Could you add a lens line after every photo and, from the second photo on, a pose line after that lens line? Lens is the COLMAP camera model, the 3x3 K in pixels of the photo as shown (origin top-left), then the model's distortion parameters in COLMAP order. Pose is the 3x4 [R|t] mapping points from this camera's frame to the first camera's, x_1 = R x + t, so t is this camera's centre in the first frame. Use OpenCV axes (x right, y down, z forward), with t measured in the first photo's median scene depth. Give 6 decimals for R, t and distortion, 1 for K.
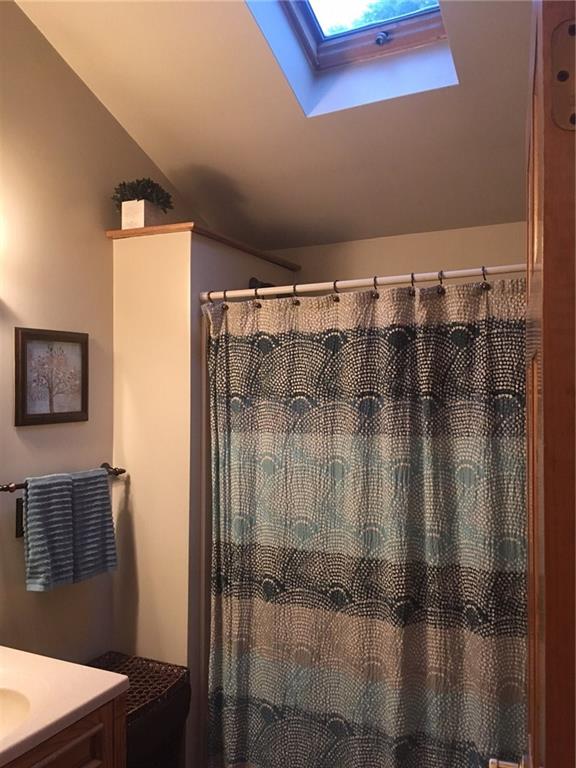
lens RADIAL K [[655.4, 0, 279.7], [0, 655.4, 386.0], [0, 0, 1]] dist [0.067037, -0.107128]
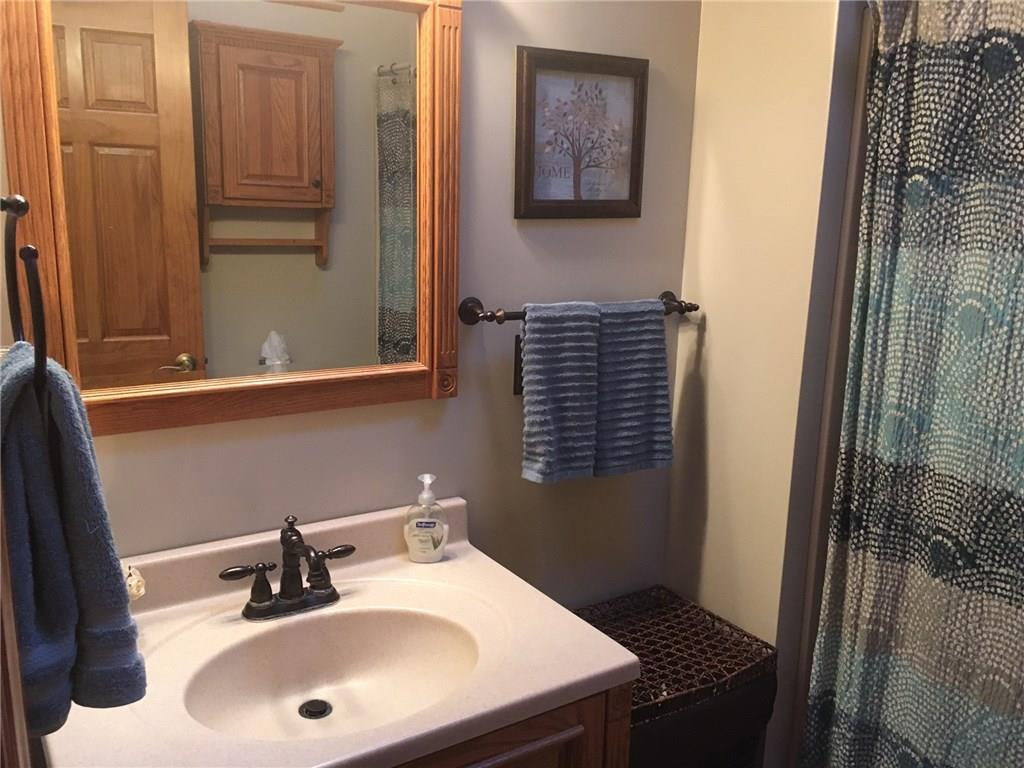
lens RADIAL K [[873.8, 0, 518.2], [0, 873.8, 387.5], [0, 0, 1]] dist [0.067037, -0.107128]
pose [[0.861485, 0.125393, -0.492057, 0.021130], [-0.019323, 0.976424, 0.214995, 0.036498], [0.507415, -0.175706, 0.843598, 0.265744]]
